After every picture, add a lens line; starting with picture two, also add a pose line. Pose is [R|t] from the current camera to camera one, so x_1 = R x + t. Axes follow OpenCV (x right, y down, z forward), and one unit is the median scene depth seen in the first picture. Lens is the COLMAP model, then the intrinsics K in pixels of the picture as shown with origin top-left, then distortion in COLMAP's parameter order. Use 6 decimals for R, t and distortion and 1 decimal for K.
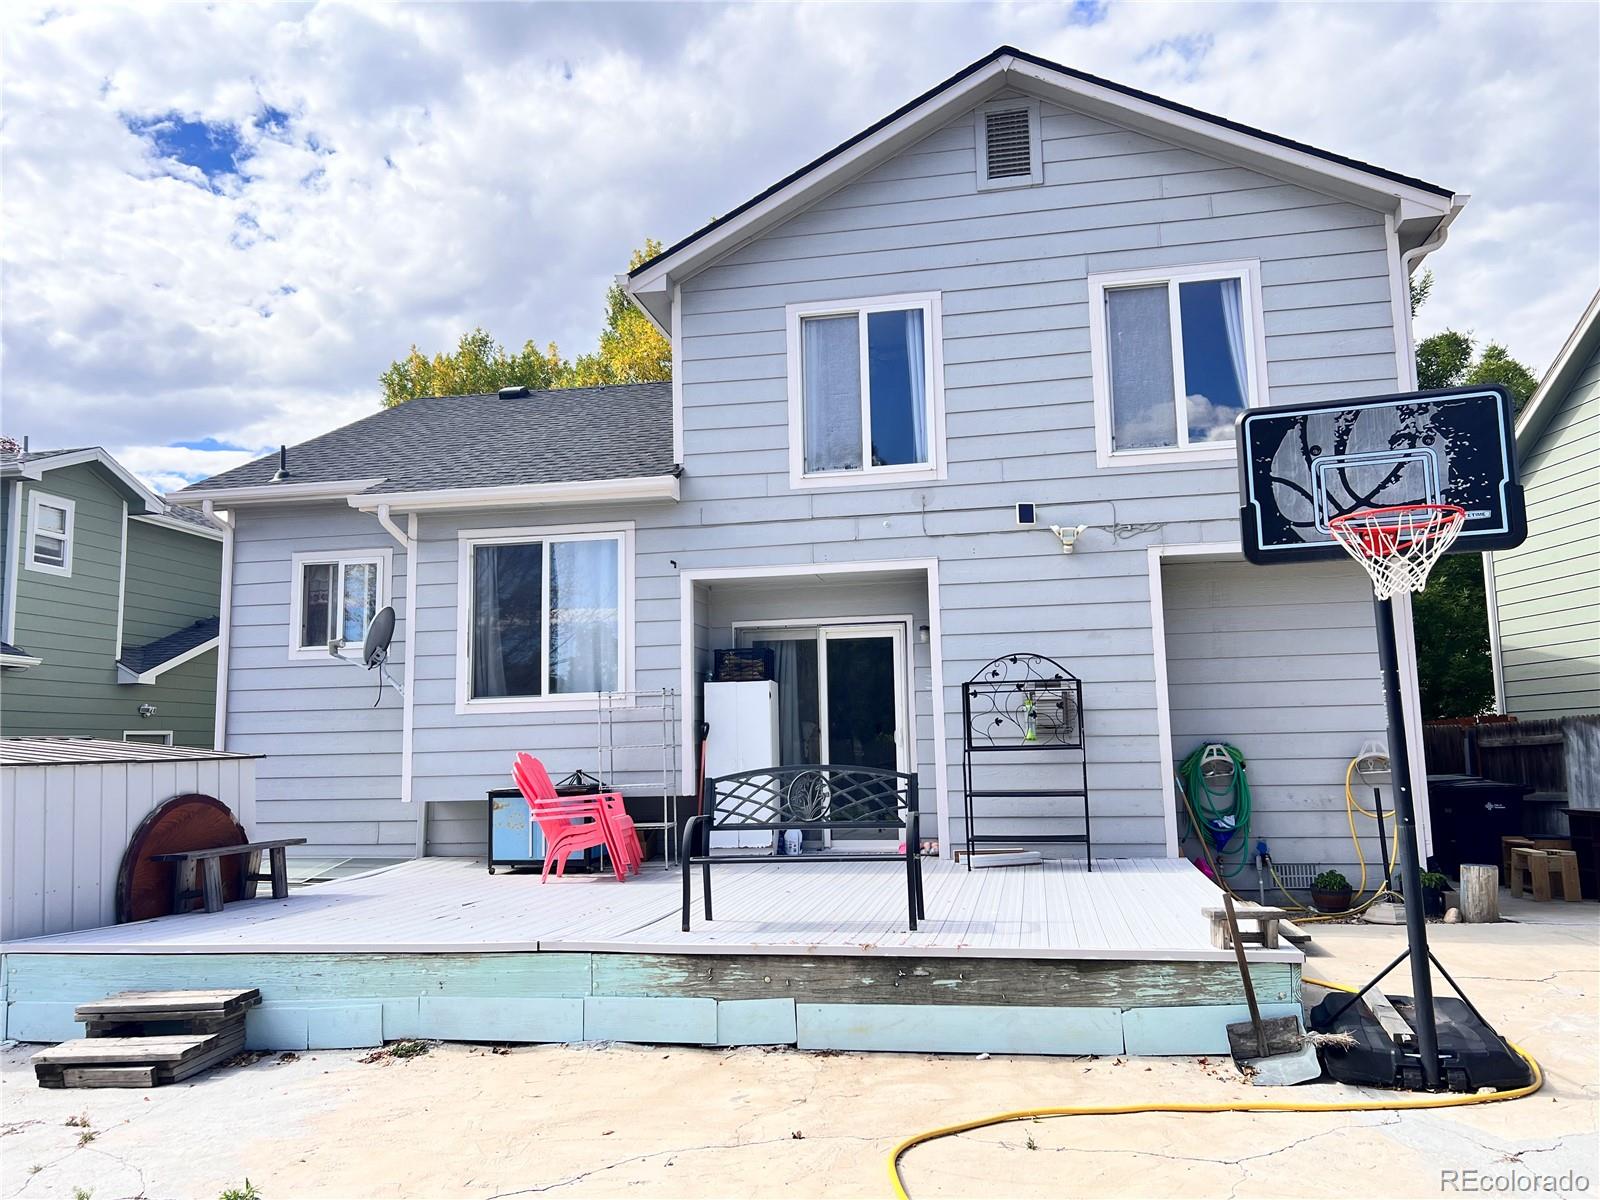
lens RADIAL K [[1211.0, 0, 800.0], [0, 1211.0, 600.0], [0, 0, 1]] dist [0.102614, -0.146424]
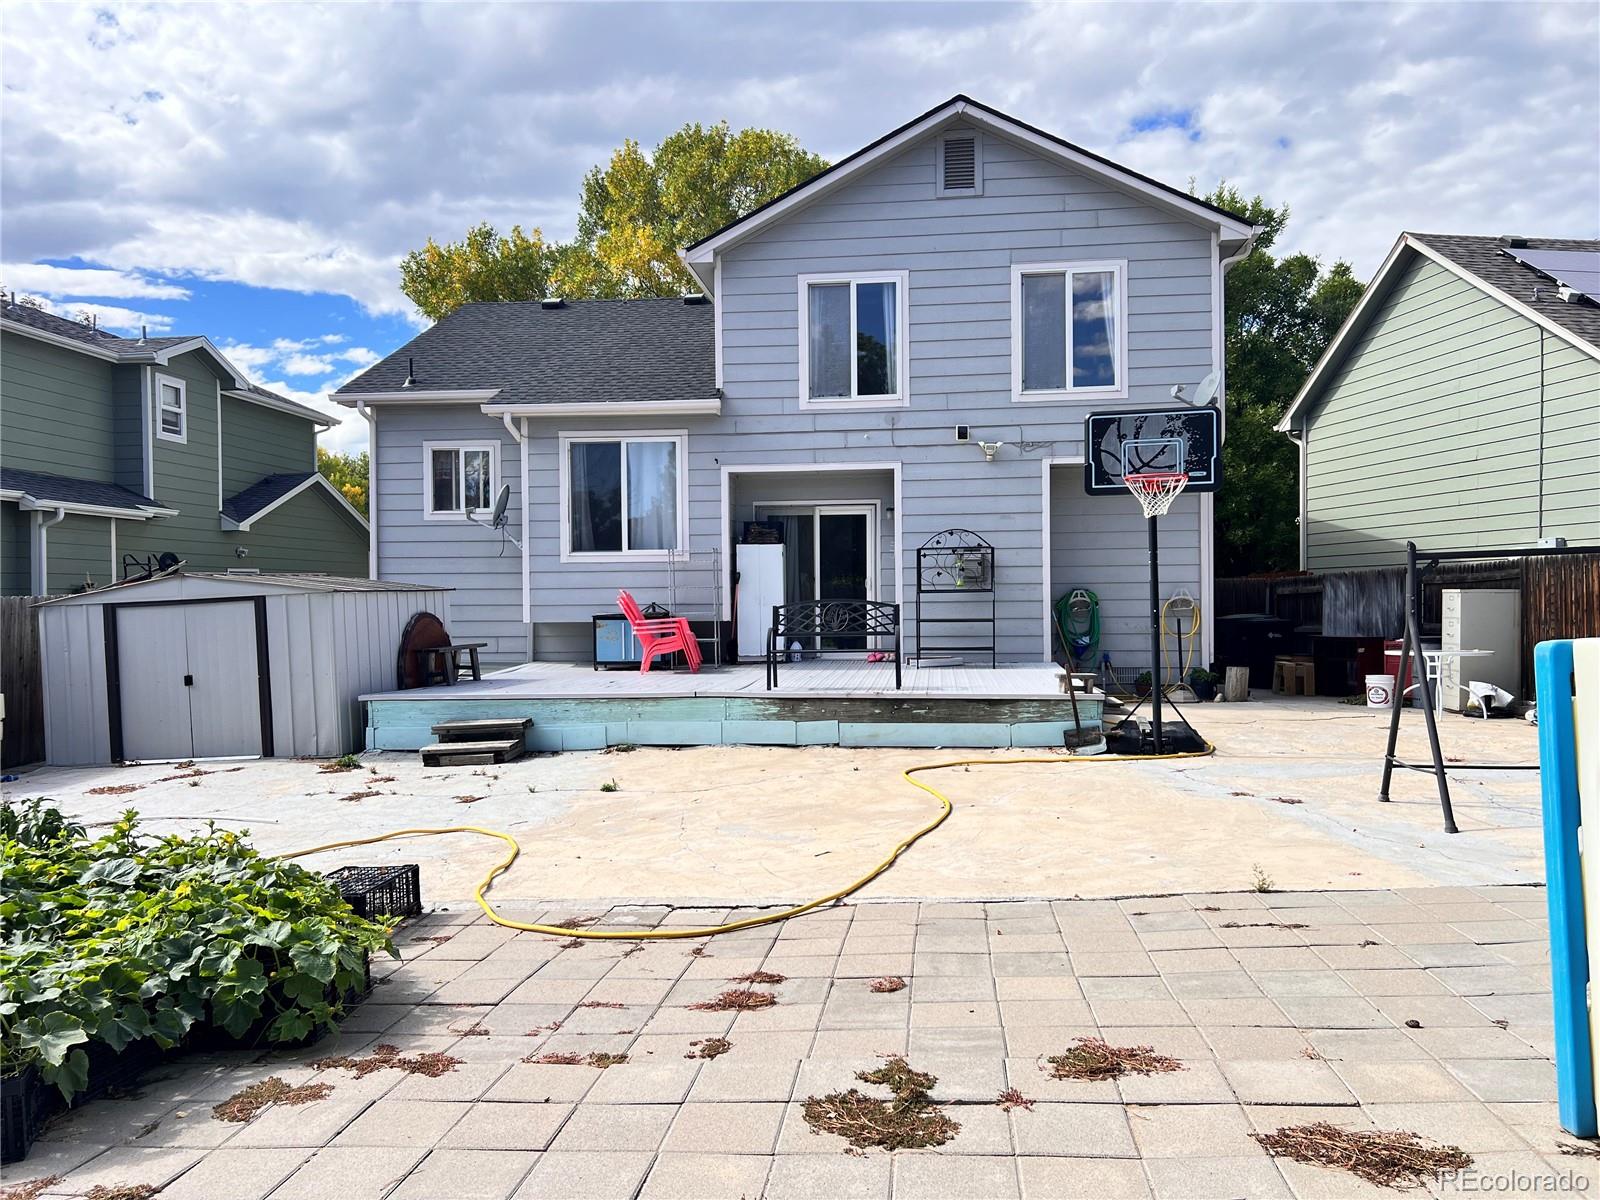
lens RADIAL K [[1184.8, 0, 800.0], [0, 1184.8, 600.0], [0, 0, 1]] dist [0.166475, -0.354674]
pose [[0.997280, 0.012089, 0.072701, -0.108847], [-0.021174, 0.991866, 0.125516, -0.046198], [-0.070593, -0.126714, 0.989424, -0.424232]]
